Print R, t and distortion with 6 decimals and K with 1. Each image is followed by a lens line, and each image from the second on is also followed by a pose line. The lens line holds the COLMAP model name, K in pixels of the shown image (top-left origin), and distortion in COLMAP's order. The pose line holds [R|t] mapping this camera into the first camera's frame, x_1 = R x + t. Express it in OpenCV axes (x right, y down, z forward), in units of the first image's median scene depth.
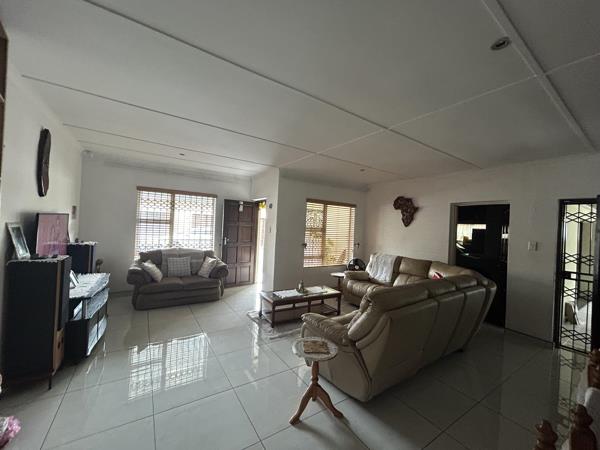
lens RADIAL K [[241.2, 0, 301.4], [0, 241.2, 222.0], [0, 0, 1]] dist [0.001999, -0.000011]
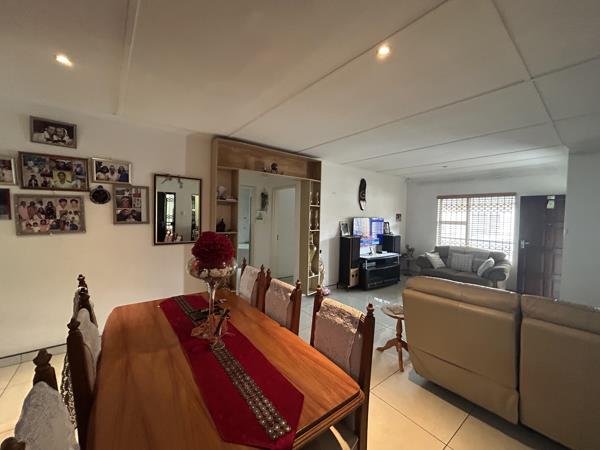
lens RADIAL K [[241.2, 0, 301.2], [0, 241.2, 228.1], [0, 0, 1]] dist [0.001999, -0.000011]
pose [[0.088783, 0.004369, -0.996041, 0.538454], [-0.007002, 0.999968, 0.003762, 0.025143], [0.996026, 0.006641, 0.088811, 0.142317]]
